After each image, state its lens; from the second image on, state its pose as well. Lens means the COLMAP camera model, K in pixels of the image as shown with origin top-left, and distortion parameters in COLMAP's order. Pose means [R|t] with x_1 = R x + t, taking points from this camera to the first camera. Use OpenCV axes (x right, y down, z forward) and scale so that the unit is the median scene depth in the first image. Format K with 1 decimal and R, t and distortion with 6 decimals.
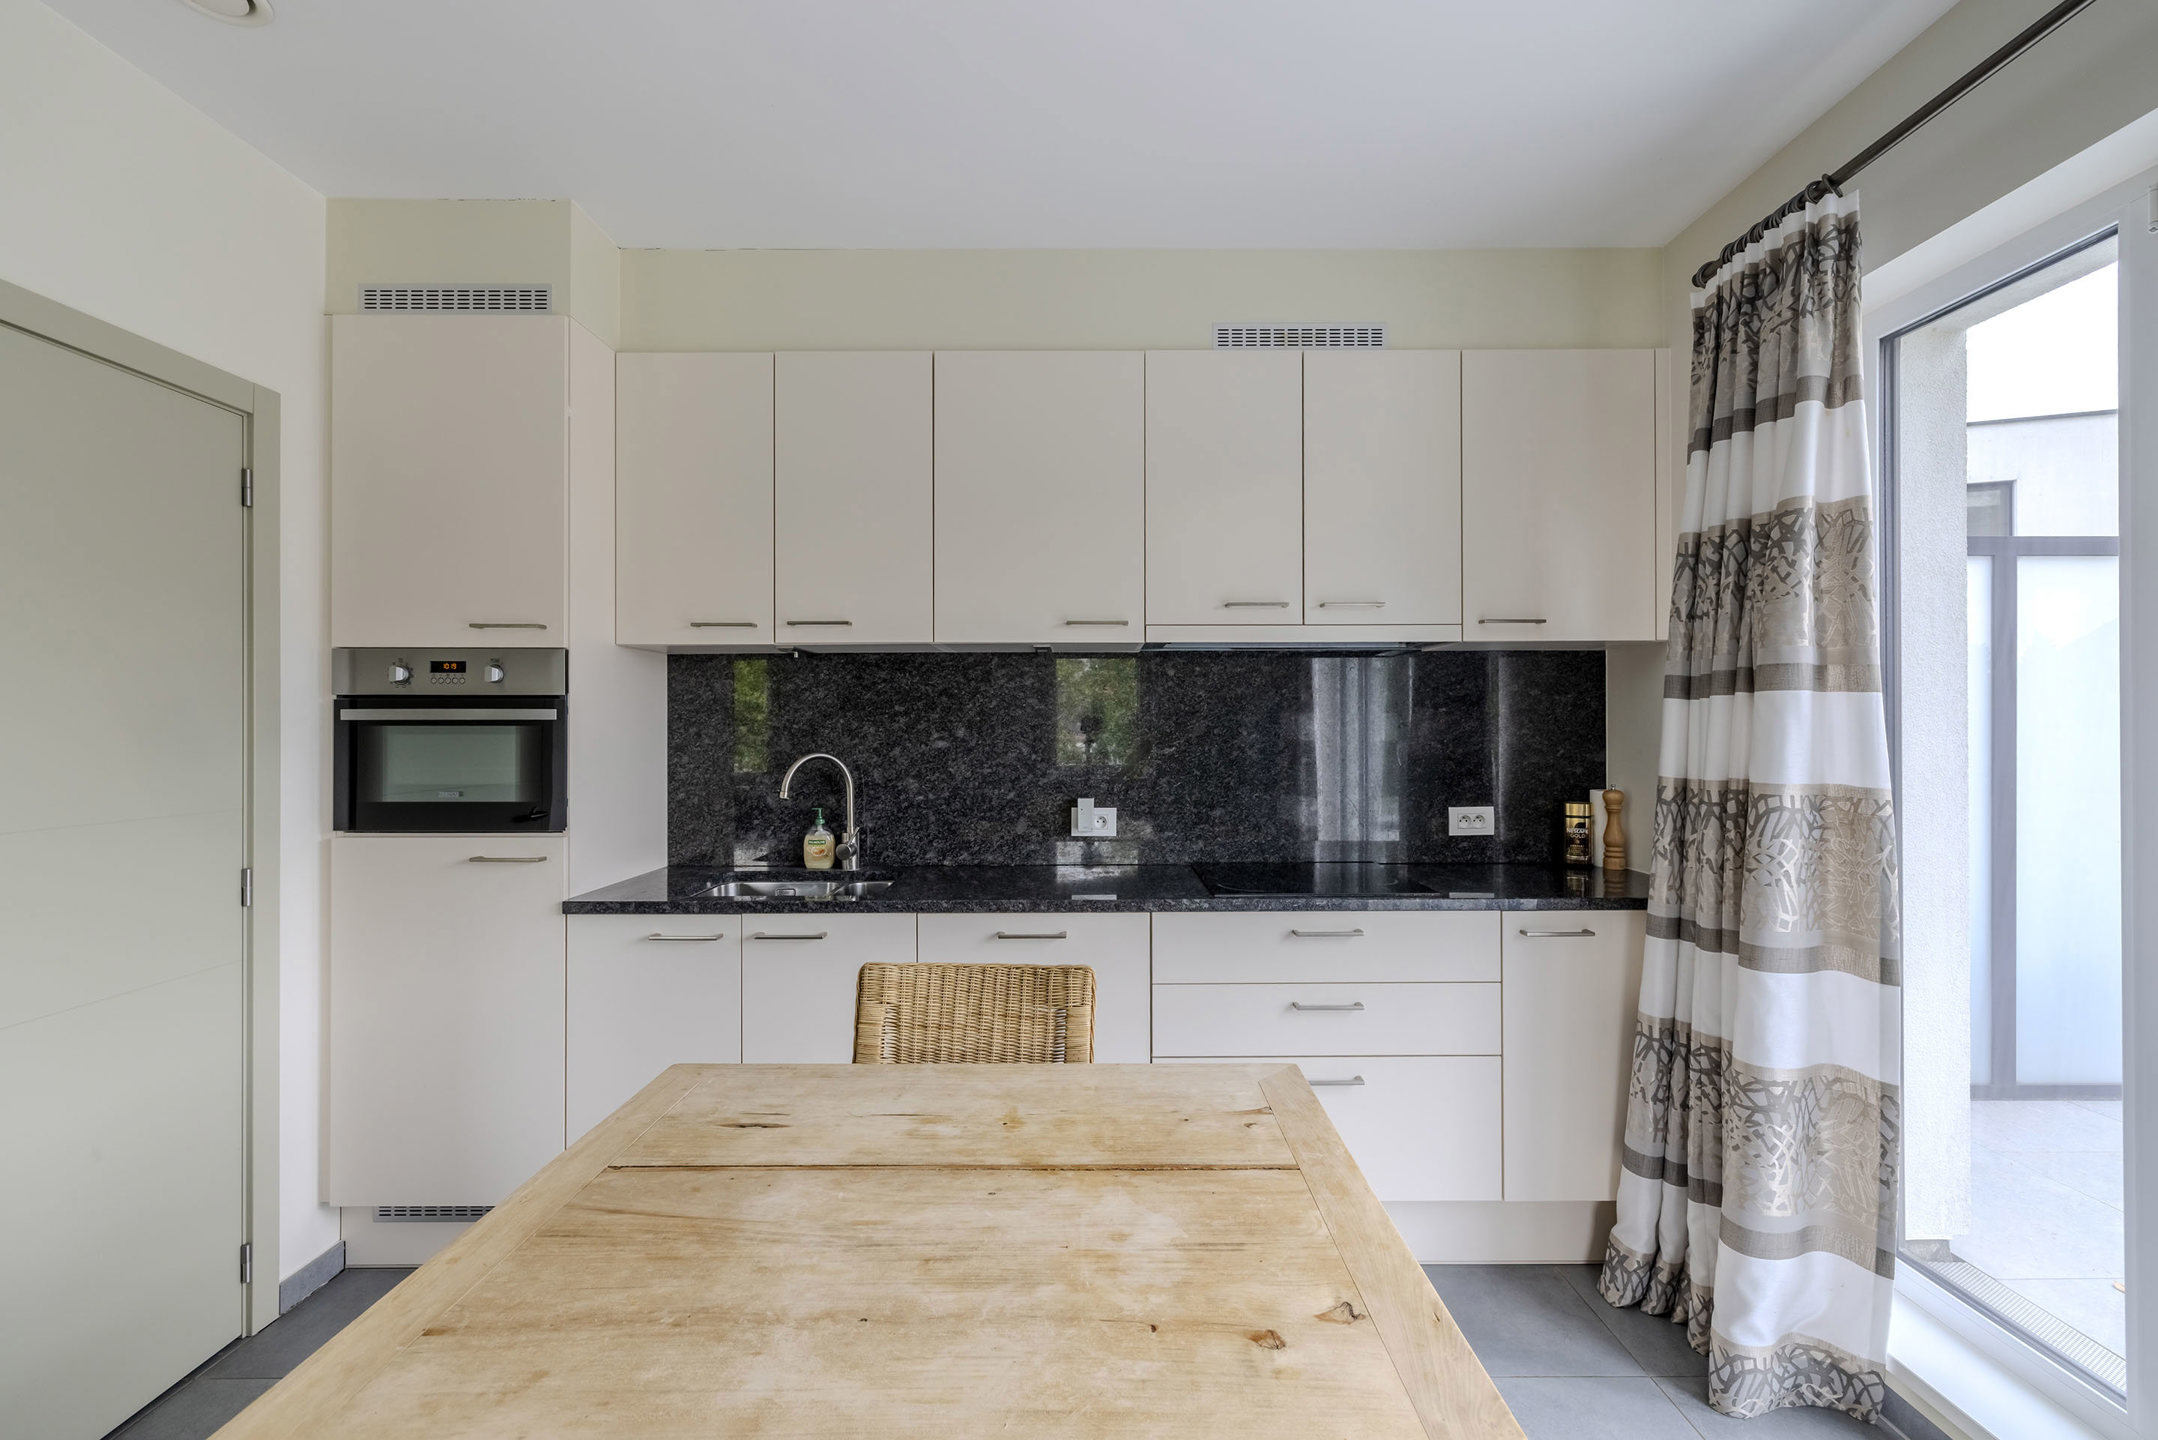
lens RADIAL K [[910.9, 0, 1084.6], [0, 910.9, 723.4], [0, 0, 1]] dist [-0.002985, -0.000513]
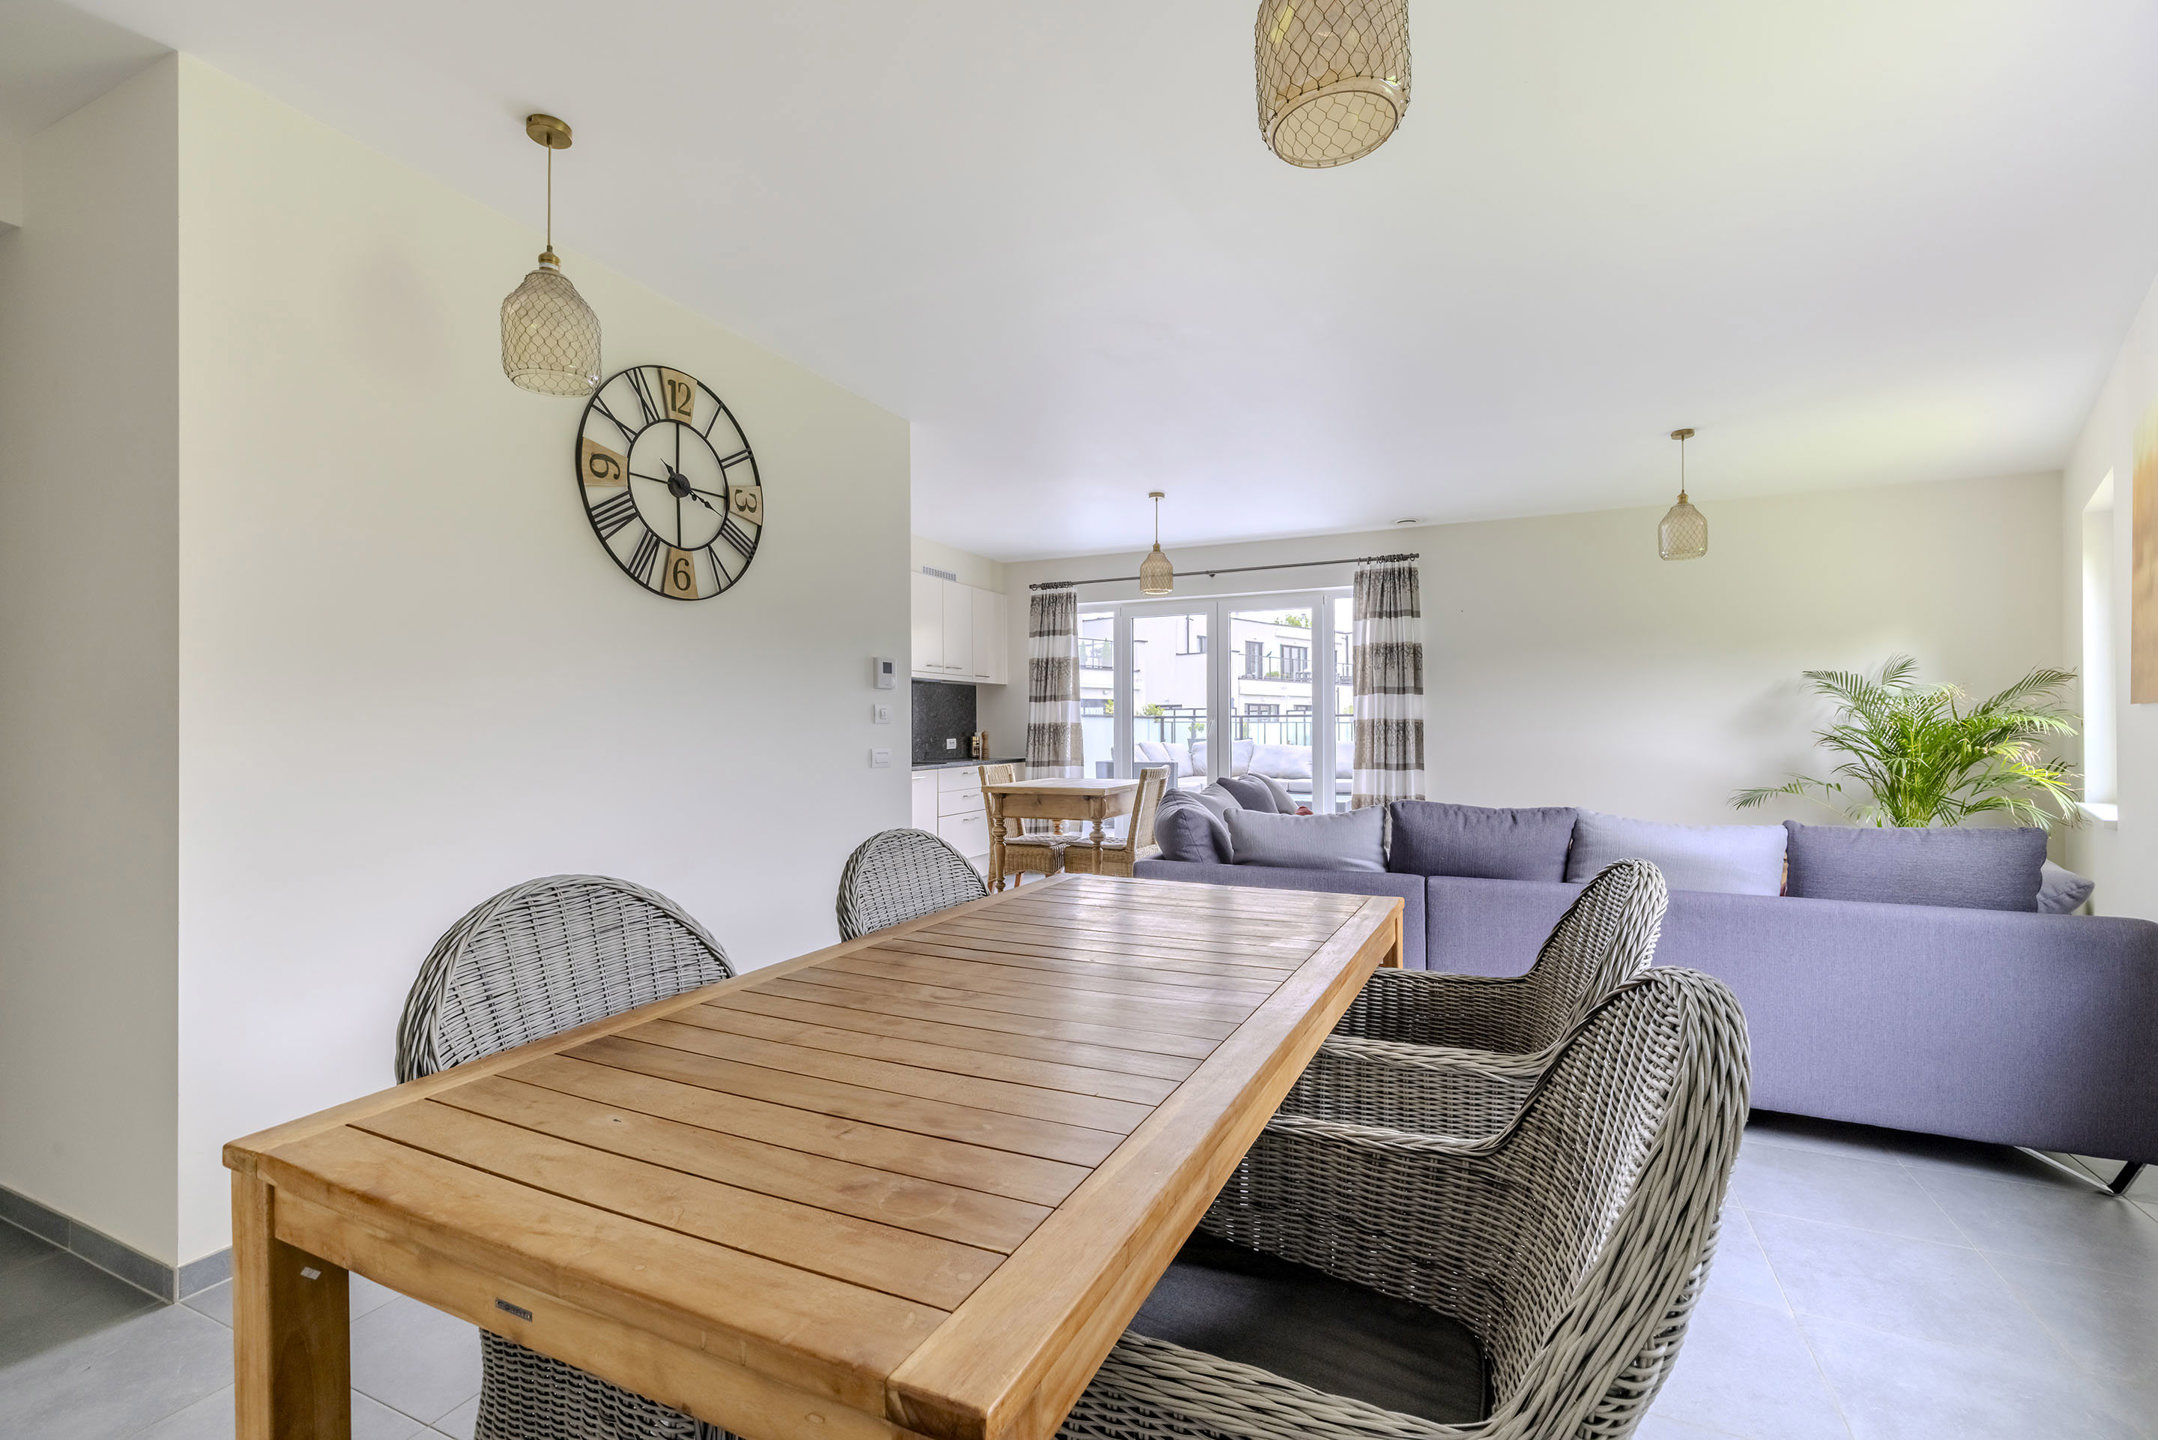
lens RADIAL K [[950.1, 0, 1030.8], [0, 950.1, 731.3], [0, 0, 1]] dist [0.001886, 0.000654]
pose [[0.427514, -0.000468, 0.904009, -2.683316], [-0.000261, 1.000000, 0.000641, 0.083718], [-0.904009, -0.000510, 0.427514, -0.606579]]
